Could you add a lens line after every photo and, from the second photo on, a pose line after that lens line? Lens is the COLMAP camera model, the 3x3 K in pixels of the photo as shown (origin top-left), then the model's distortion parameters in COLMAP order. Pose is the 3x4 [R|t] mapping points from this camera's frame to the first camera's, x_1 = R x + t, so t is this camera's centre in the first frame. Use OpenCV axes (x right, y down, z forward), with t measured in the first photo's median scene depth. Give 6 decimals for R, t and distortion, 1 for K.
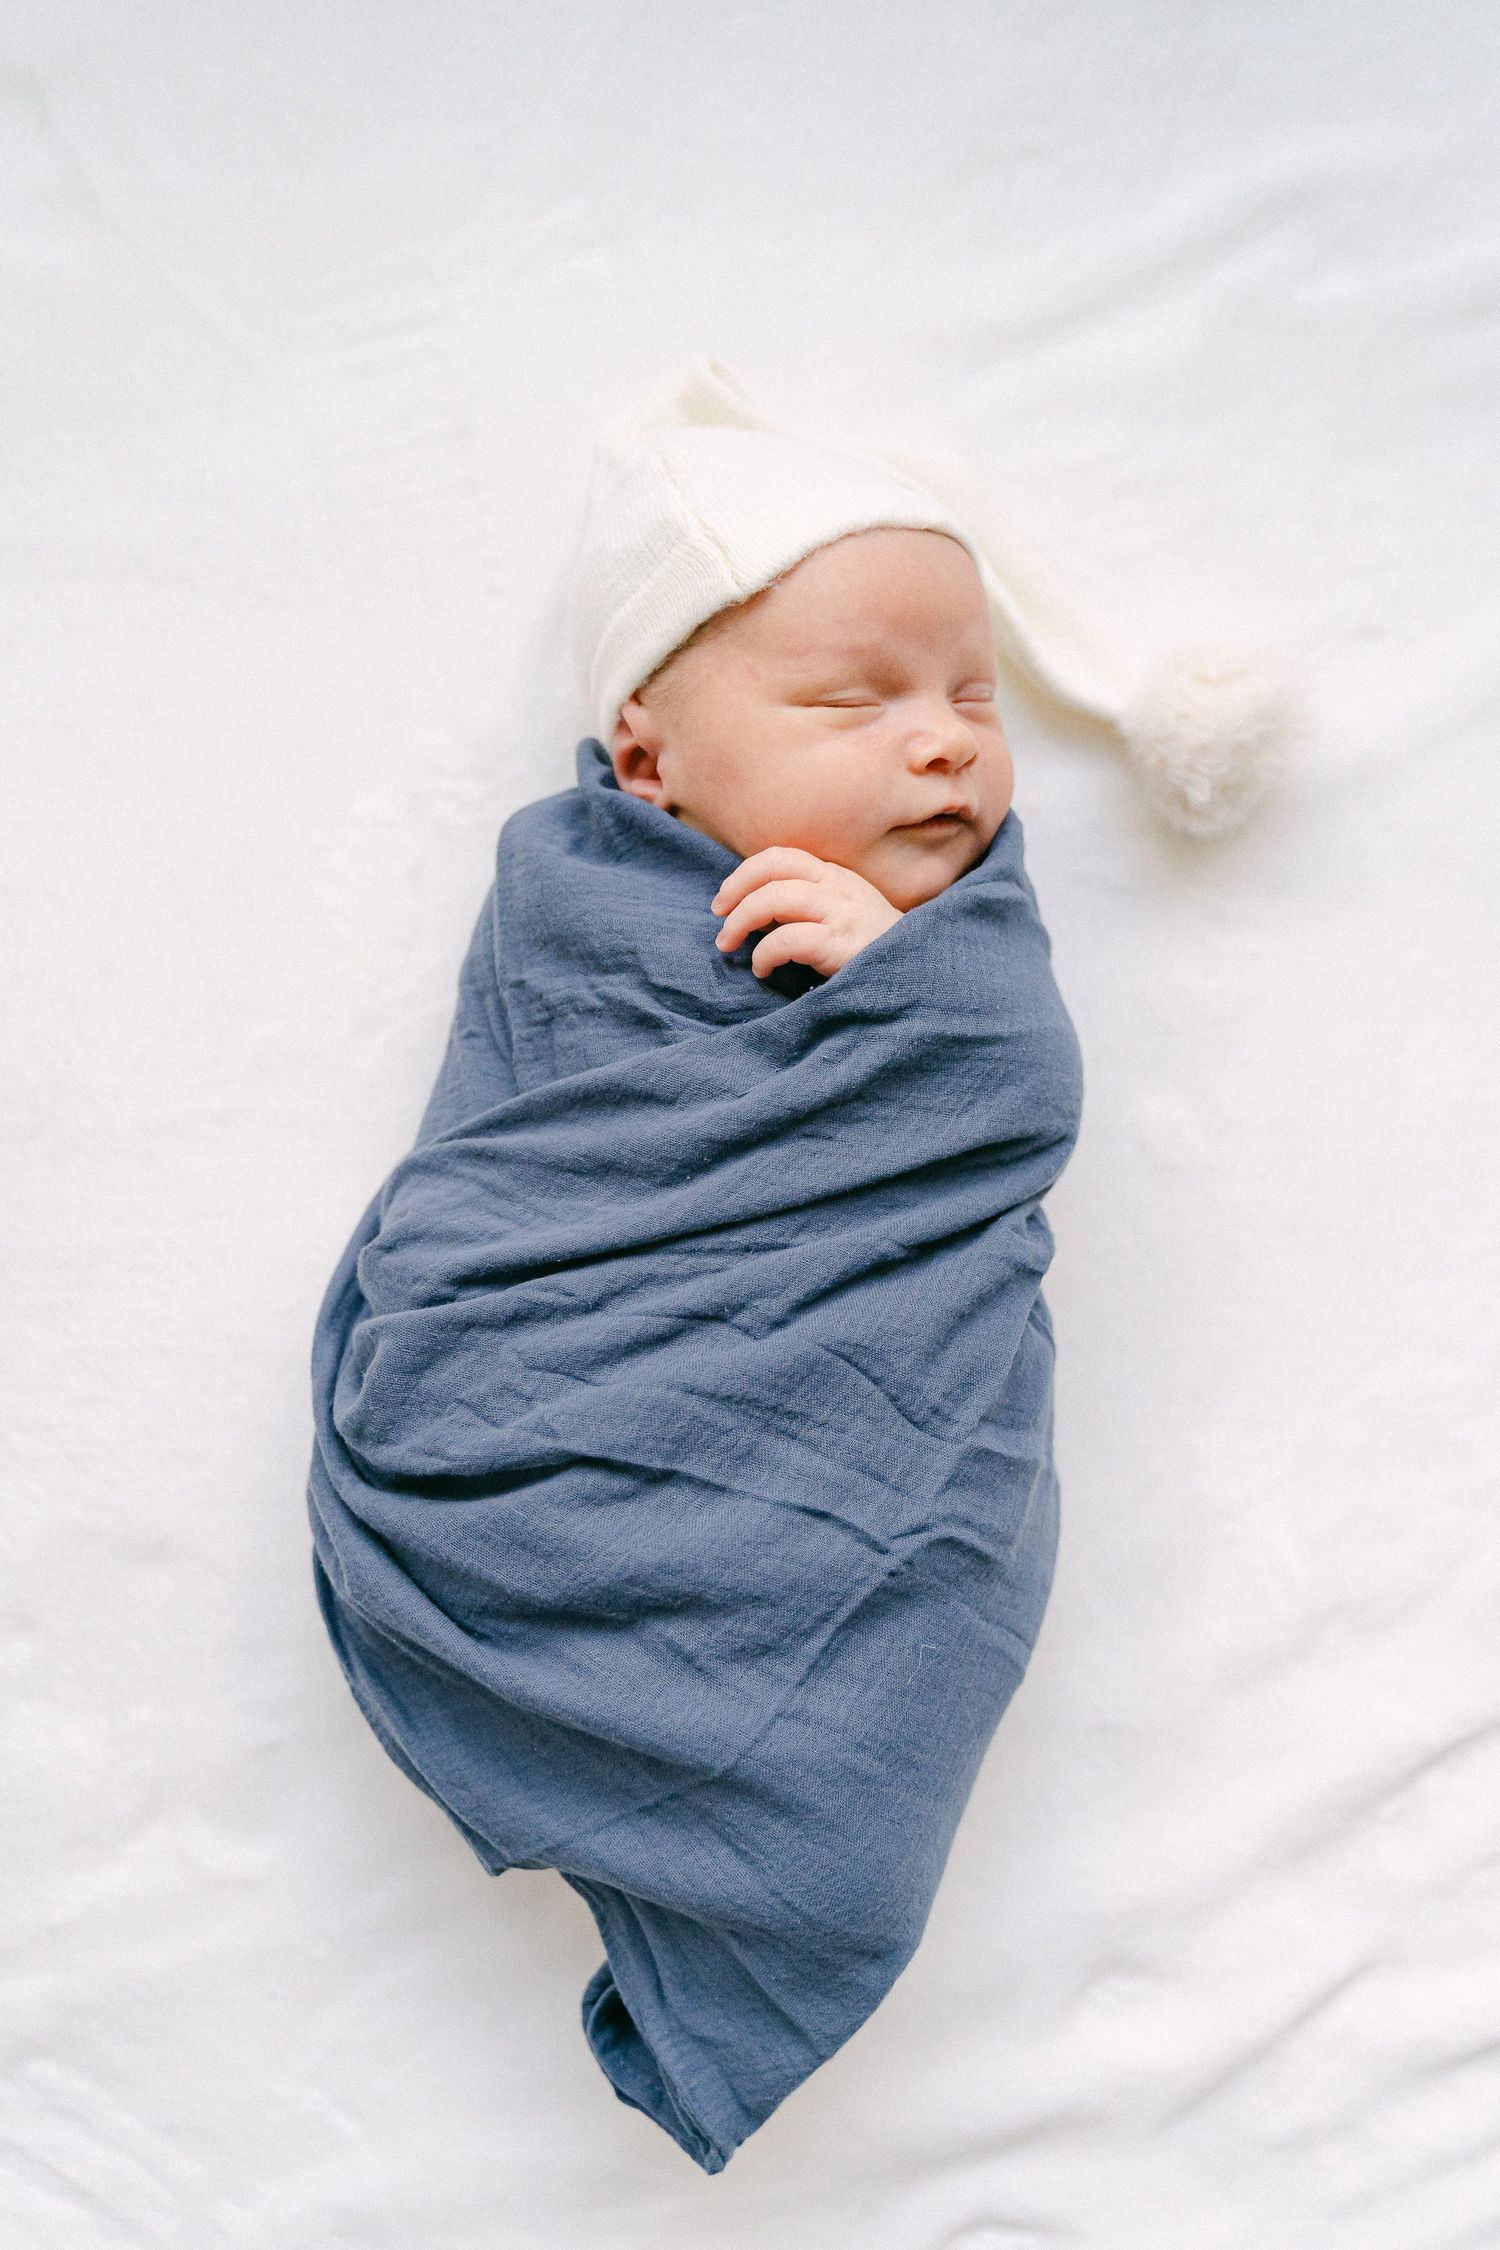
lens RADIAL K [[1926.4, 0, 750.0], [0, 1926.4, 1125.0], [0, 0, 1]] dist [-0.030564, 0.005062]
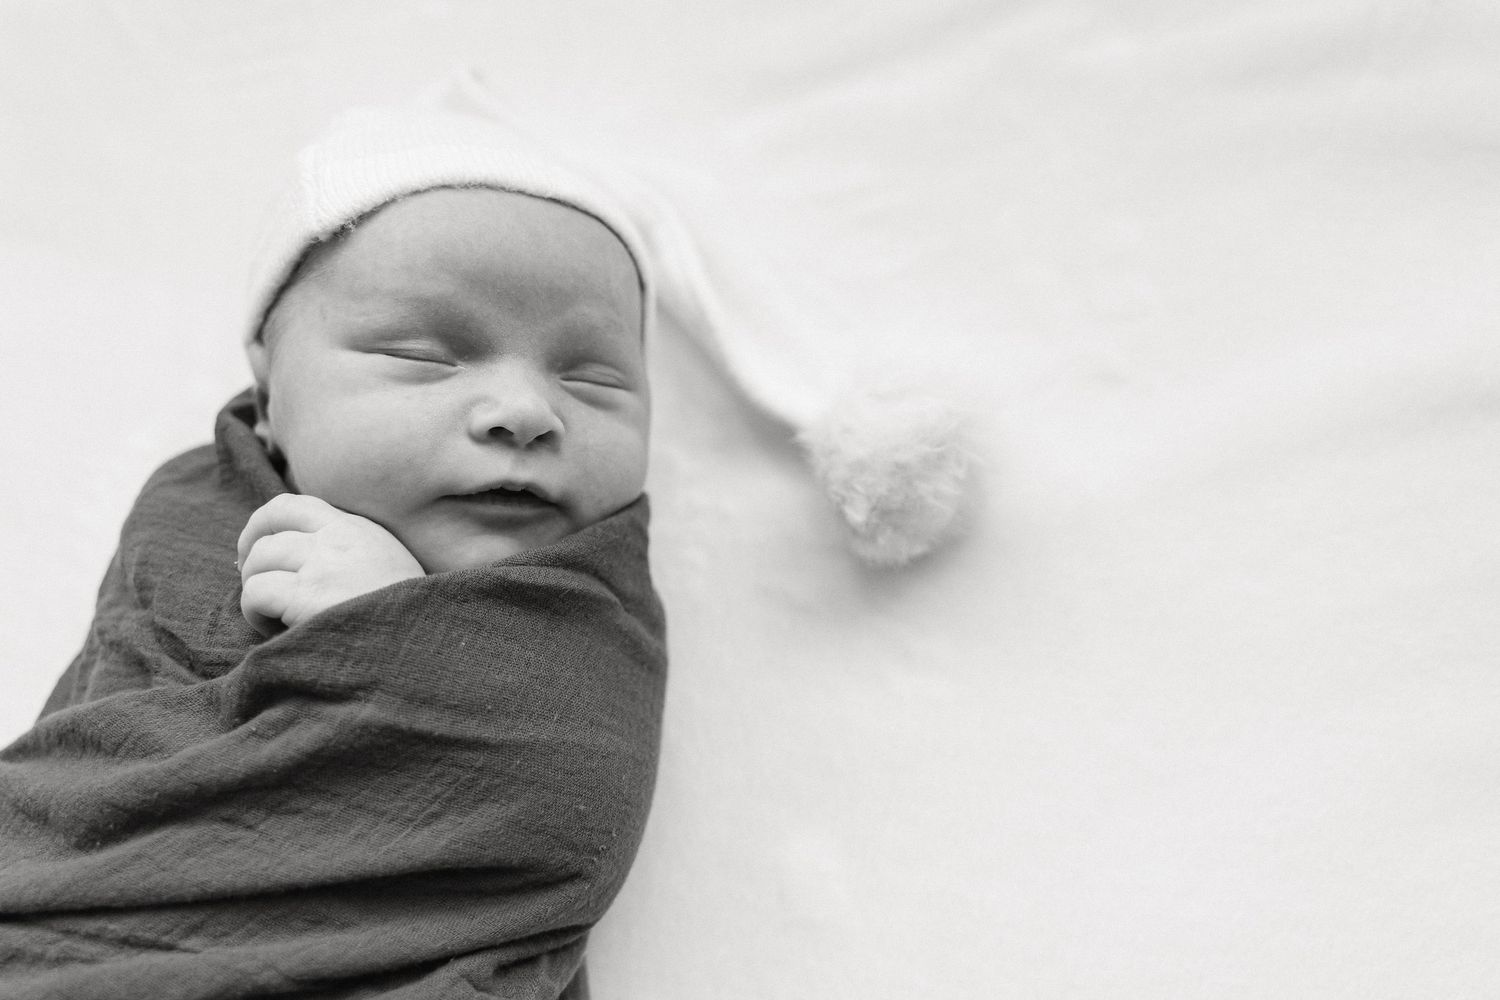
lens RADIAL K [[1284.2, 0, 753.2], [0, 1284.2, 465.6], [0, 0, 1]] dist [-0.030564, 0.005062]
pose [[0.970125, 0.117290, -0.212368, 0.352228], [-0.164103, 0.961974, -0.218348, -0.059358], [0.178682, 0.246675, 0.952483, 0.452788]]
